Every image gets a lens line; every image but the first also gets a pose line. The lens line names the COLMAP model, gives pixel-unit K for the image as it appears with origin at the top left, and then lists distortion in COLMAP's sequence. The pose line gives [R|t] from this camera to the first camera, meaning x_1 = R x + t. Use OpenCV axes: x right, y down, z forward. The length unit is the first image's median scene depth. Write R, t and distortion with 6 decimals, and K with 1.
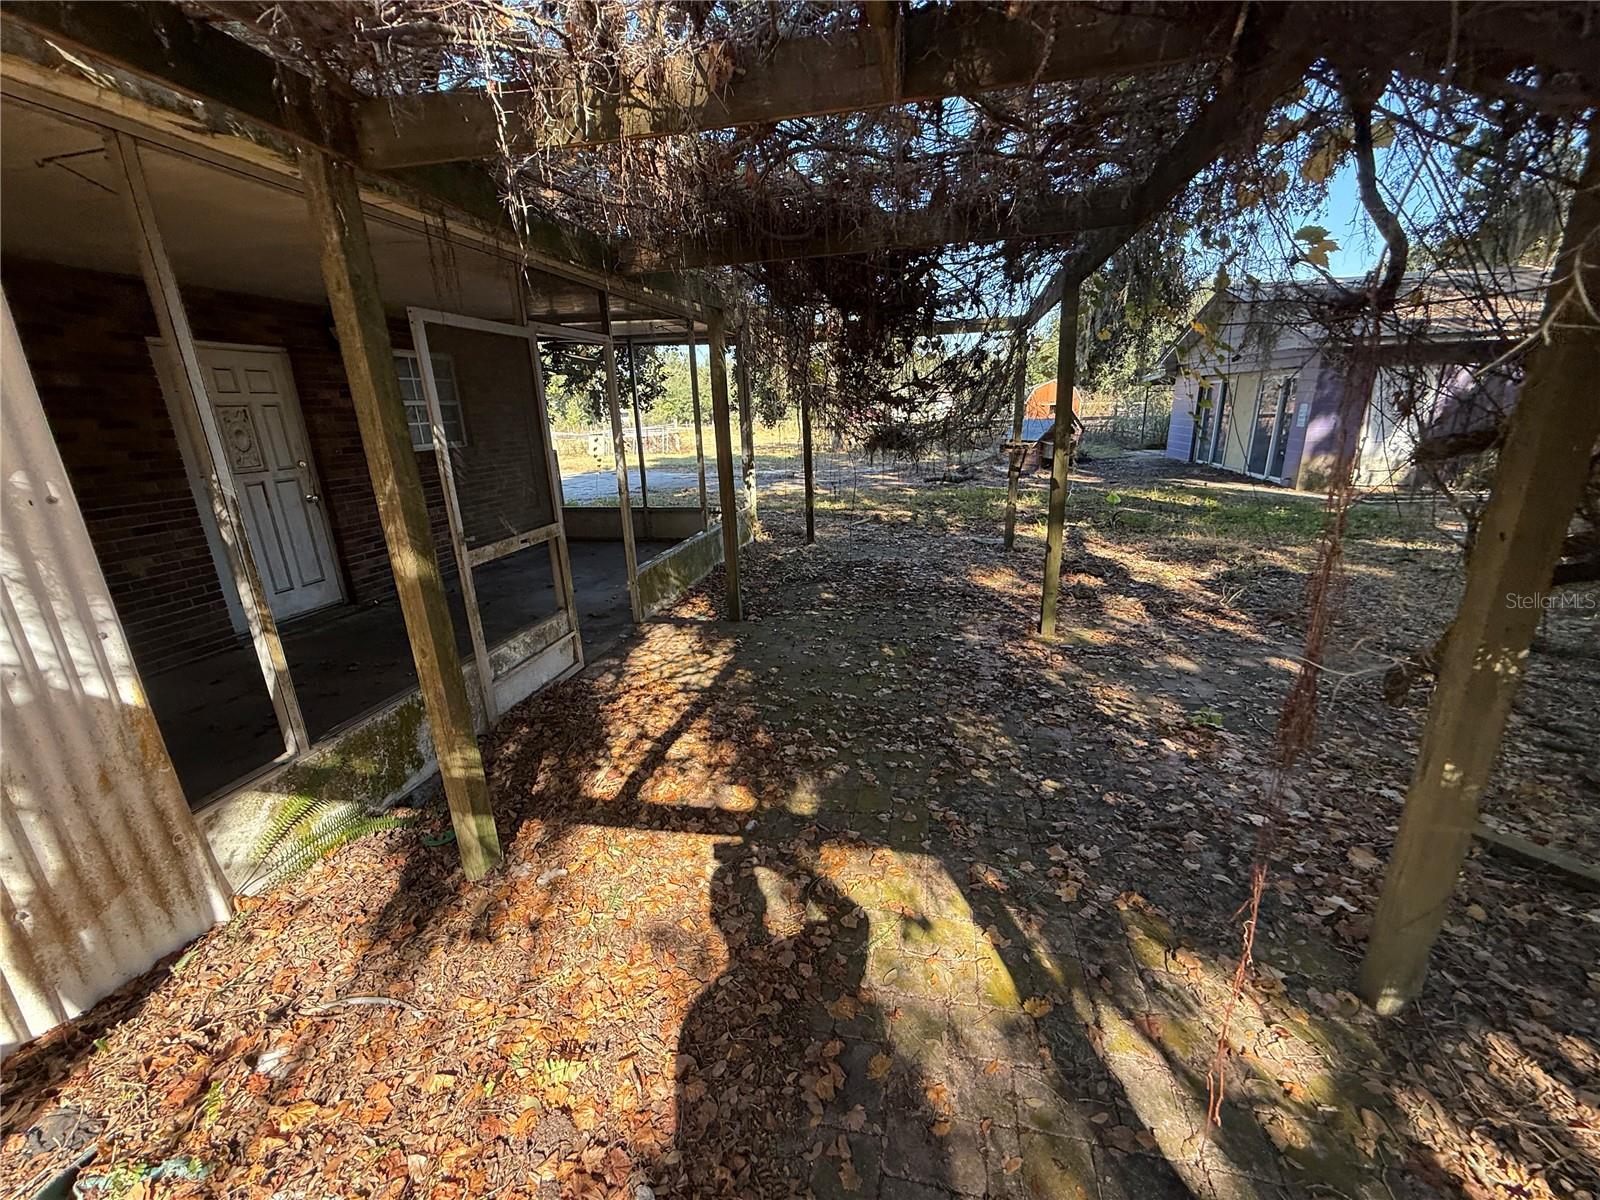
lens RADIAL K [[637.6, 0, 799.3], [0, 637.6, 595.0], [0, 0, 1]] dist [-0.011720, 0.000137]
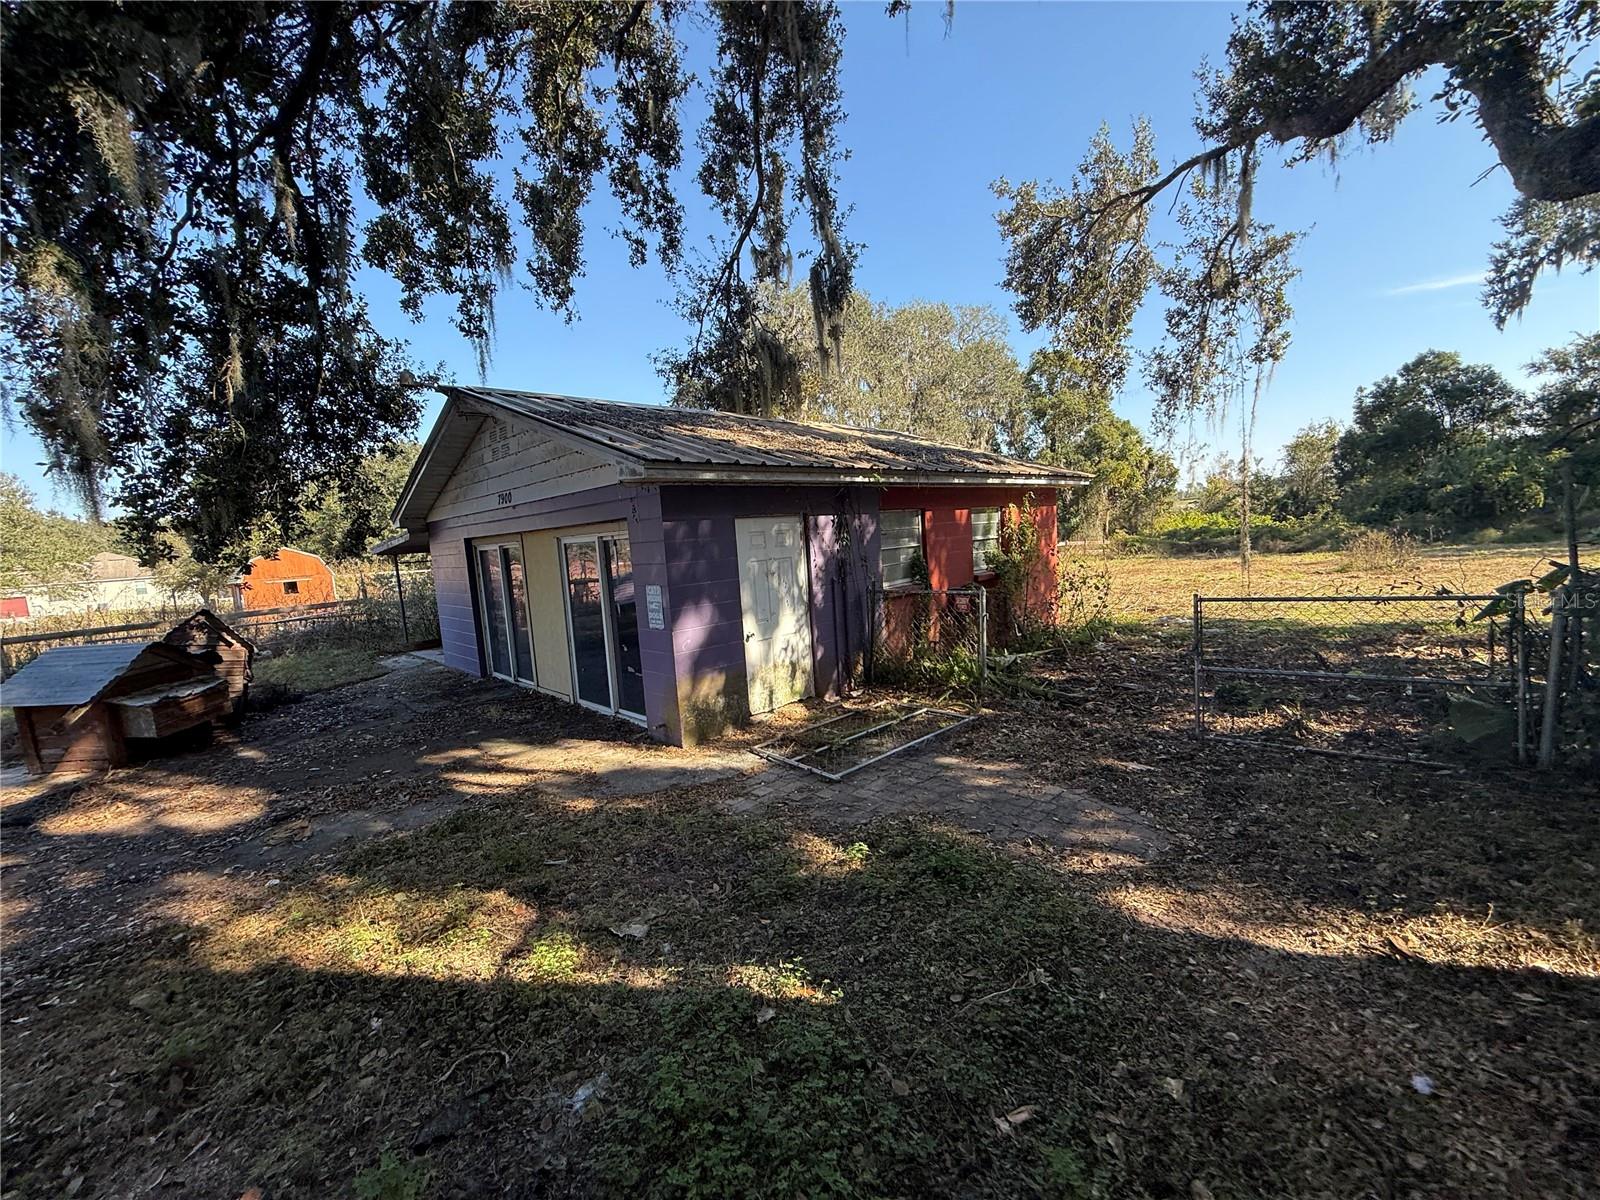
lens RADIAL K [[637.6, 0, 793.4], [0, 637.6, 606.3], [0, 0, 1]] dist [-0.011720, 0.000137]
pose [[0.548914, -0.101315, 0.829716, 0.418805], [0.283299, 0.956427, -0.070634, -0.215073], [-0.786407, 0.273830, 0.553698, 0.616048]]
